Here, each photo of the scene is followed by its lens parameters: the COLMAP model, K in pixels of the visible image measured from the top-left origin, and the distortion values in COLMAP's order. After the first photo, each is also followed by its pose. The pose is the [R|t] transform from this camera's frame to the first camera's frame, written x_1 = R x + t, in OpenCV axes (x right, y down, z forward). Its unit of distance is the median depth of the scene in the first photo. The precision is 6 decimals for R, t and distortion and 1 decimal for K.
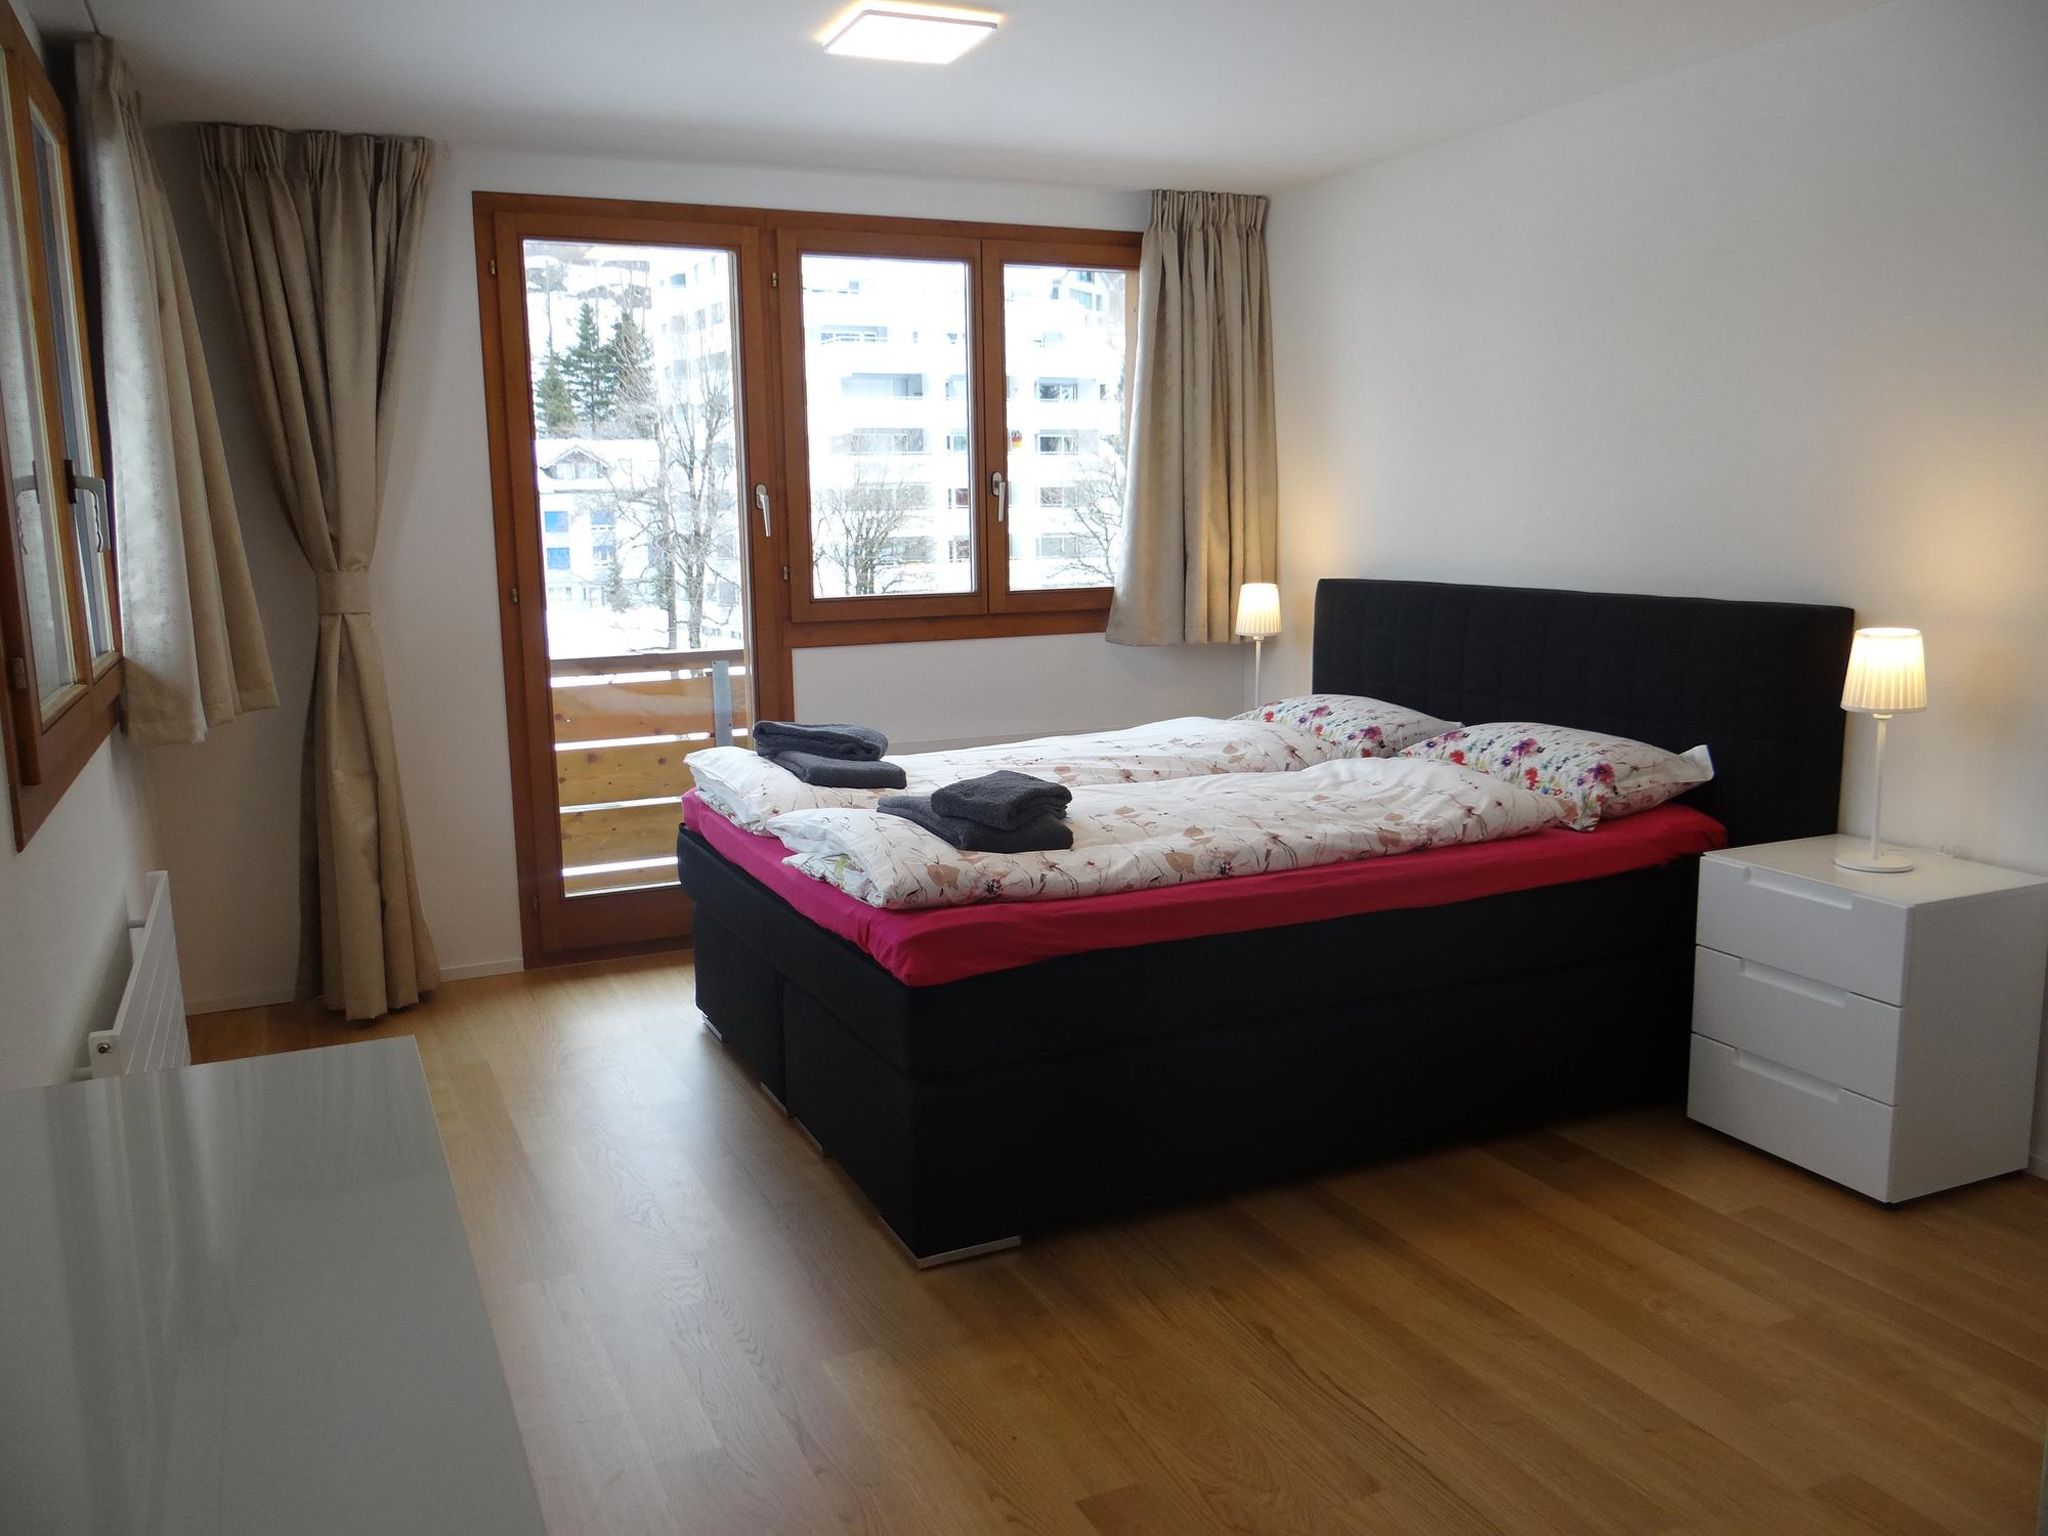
lens RADIAL K [[1603.5, 0, 1024.0], [0, 1603.5, 768.0], [0, 0, 1]] dist [-0.004665, 0.004763]
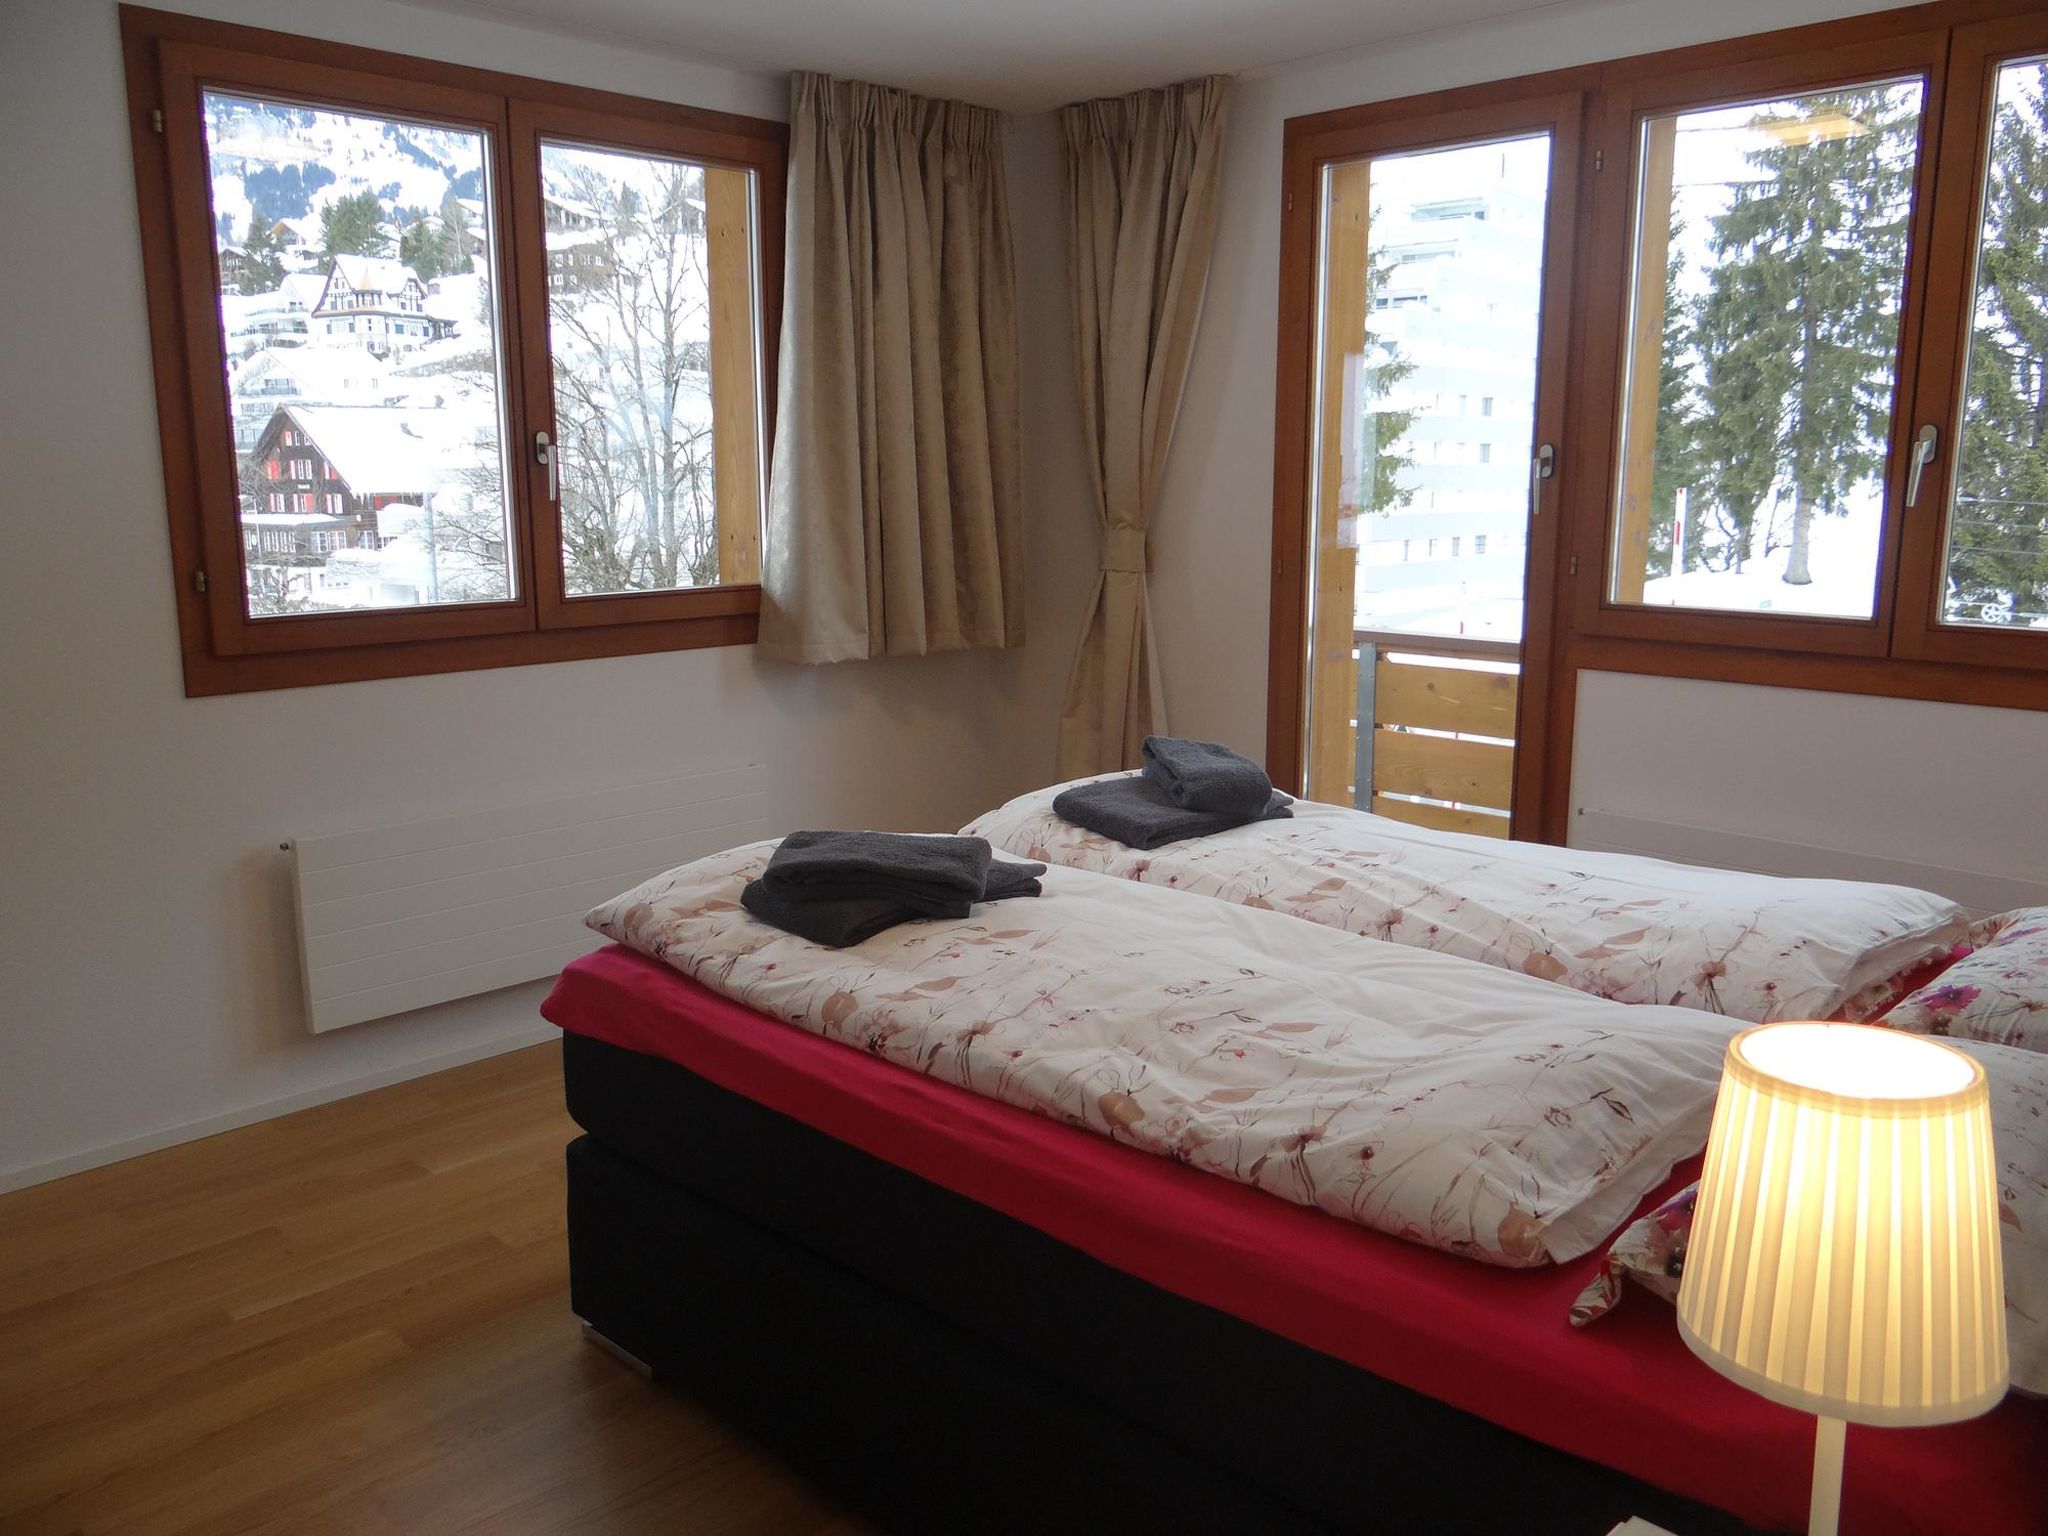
lens RADIAL K [[1603.5, 0, 1024.0], [0, 1603.5, 768.0], [0, 0, 1]] dist [-0.004665, 0.004763]
pose [[0.373200, 0.184384, -0.909244, 0.680454], [-0.160553, 0.978100, 0.132448, -0.134537], [0.913753, 0.096552, 0.394630, 0.747790]]
